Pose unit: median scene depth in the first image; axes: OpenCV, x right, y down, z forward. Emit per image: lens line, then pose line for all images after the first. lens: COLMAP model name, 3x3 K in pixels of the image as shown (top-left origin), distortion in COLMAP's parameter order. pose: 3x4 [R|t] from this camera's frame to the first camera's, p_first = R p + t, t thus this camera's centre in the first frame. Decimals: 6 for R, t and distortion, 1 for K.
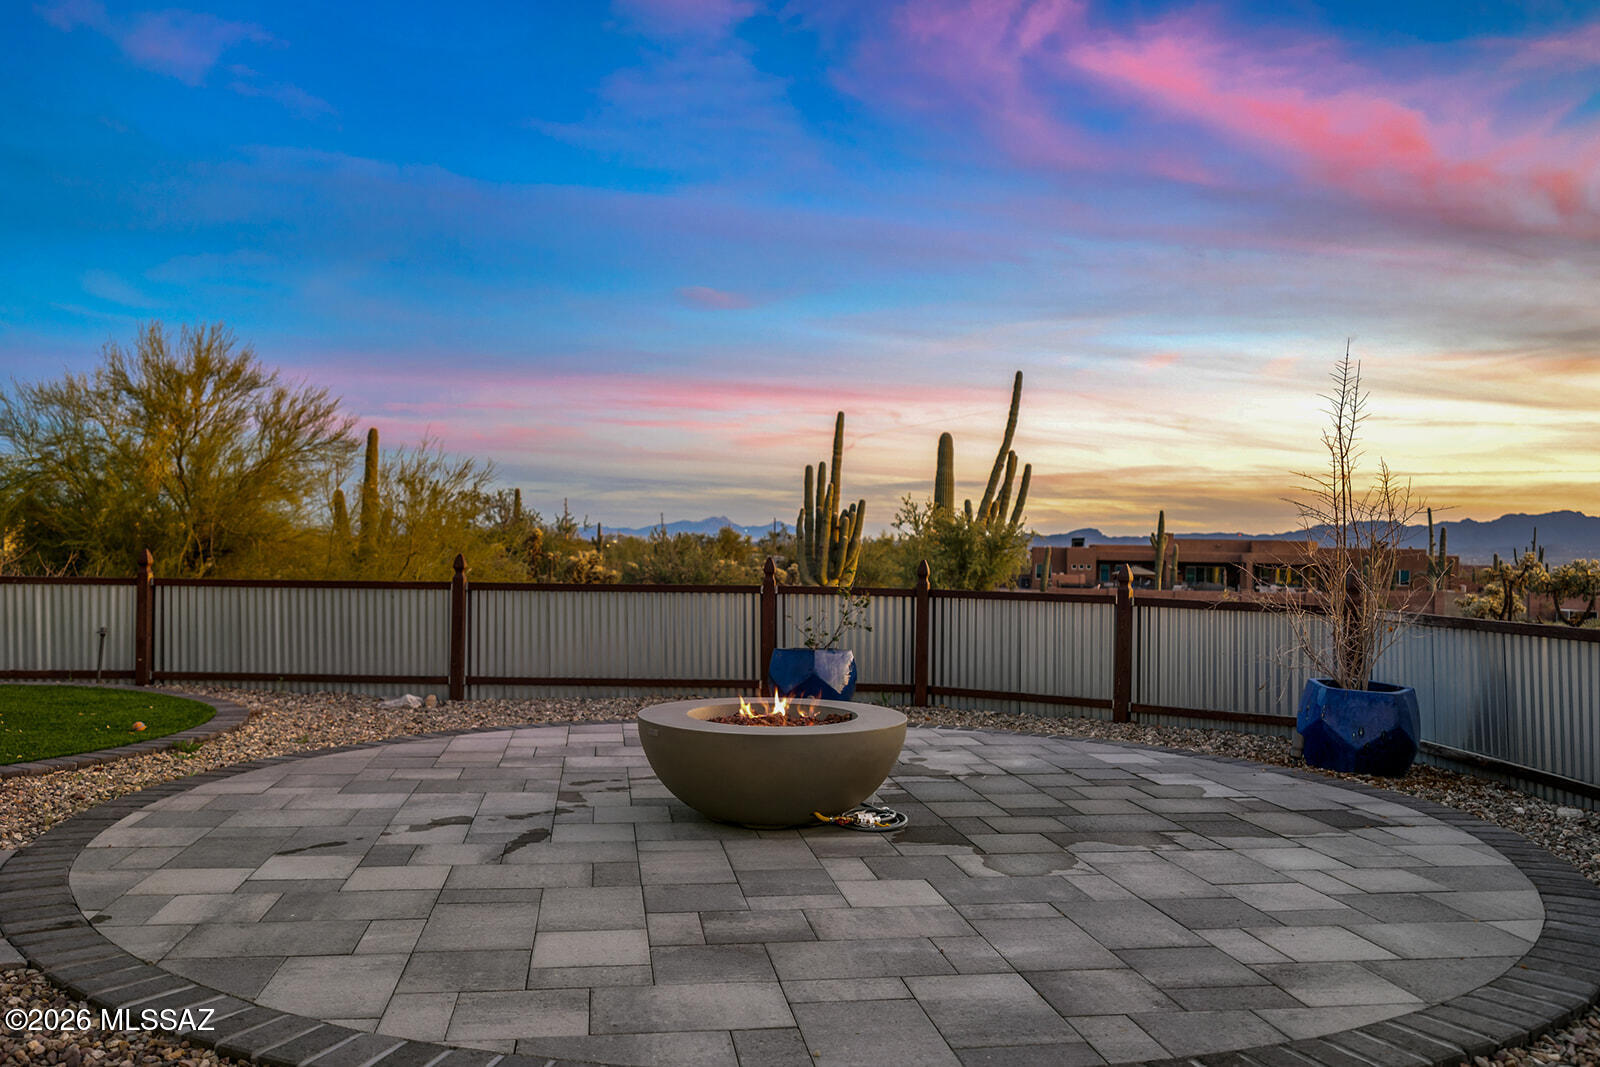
lens RADIAL K [[1315.8, 0, 800.0], [0, 1315.8, 533.5], [0, 0, 1]] dist [0.007579, -0.011570]
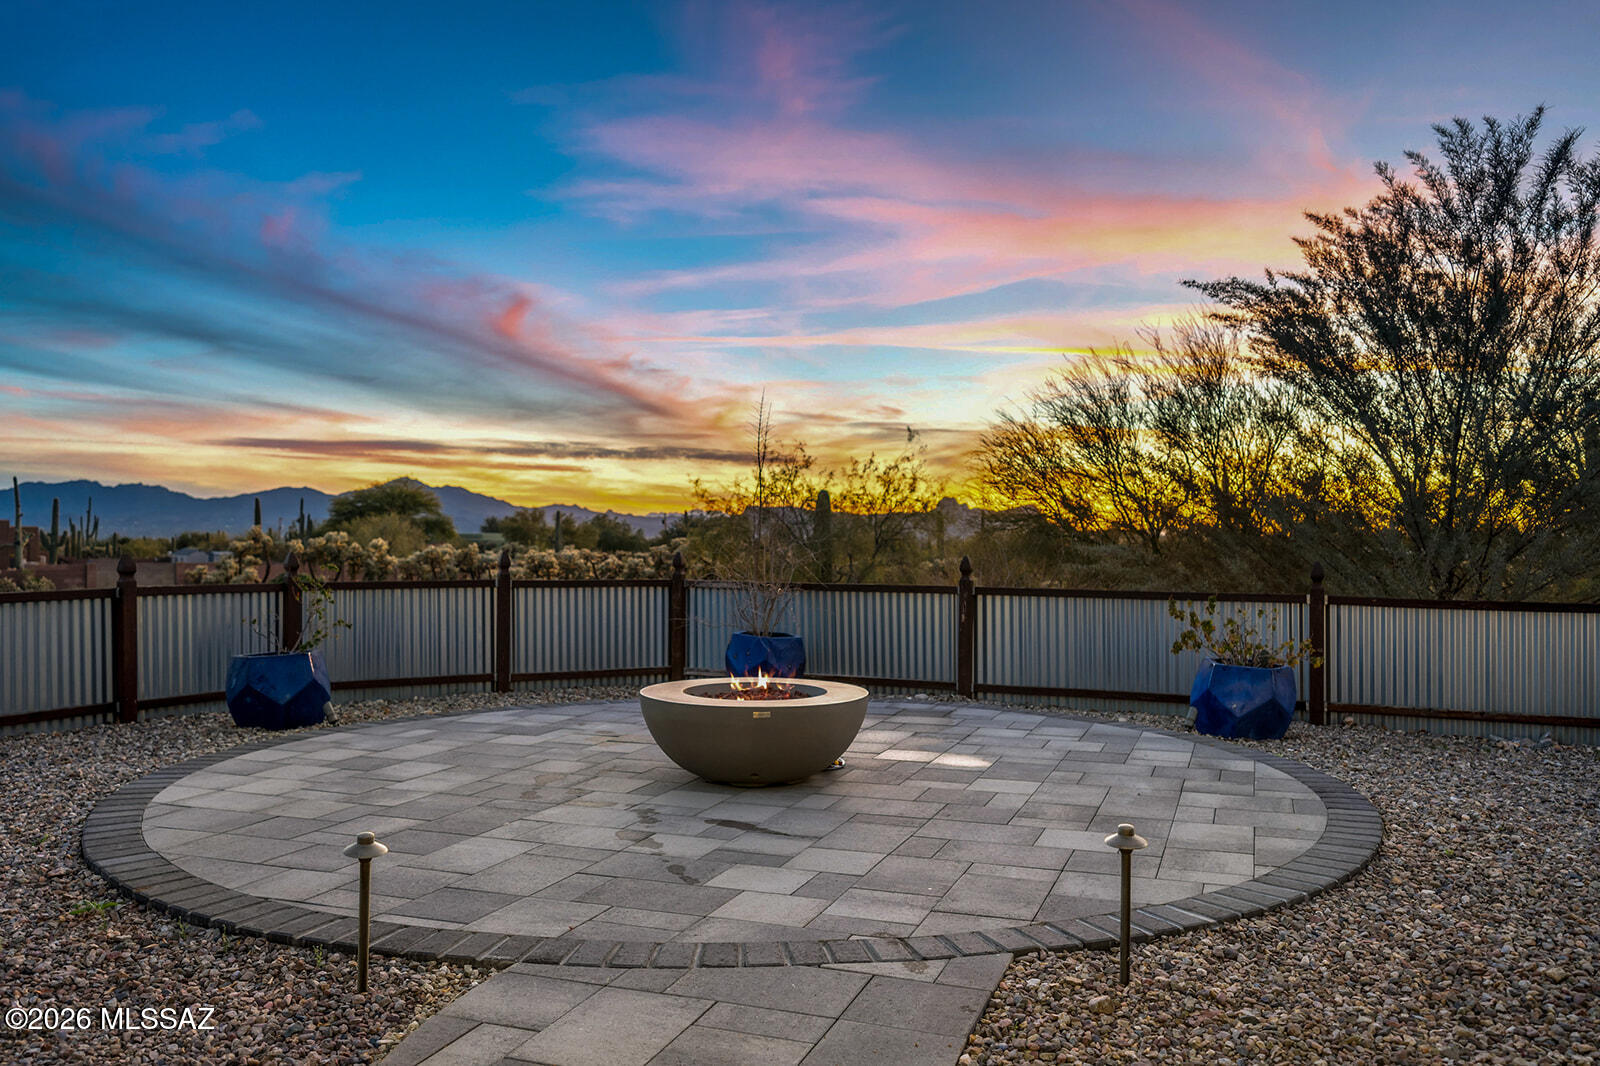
lens RADIAL K [[1315.8, 0, 800.0], [0, 1315.8, 533.0], [0, 0, 1]] dist [0.007579, -0.011570]
pose [[0.445236, -0.014596, 0.895294, -1.243185], [-0.009388, 0.999736, 0.020968, -0.037507], [-0.895364, -0.017740, 0.444981, 0.506080]]
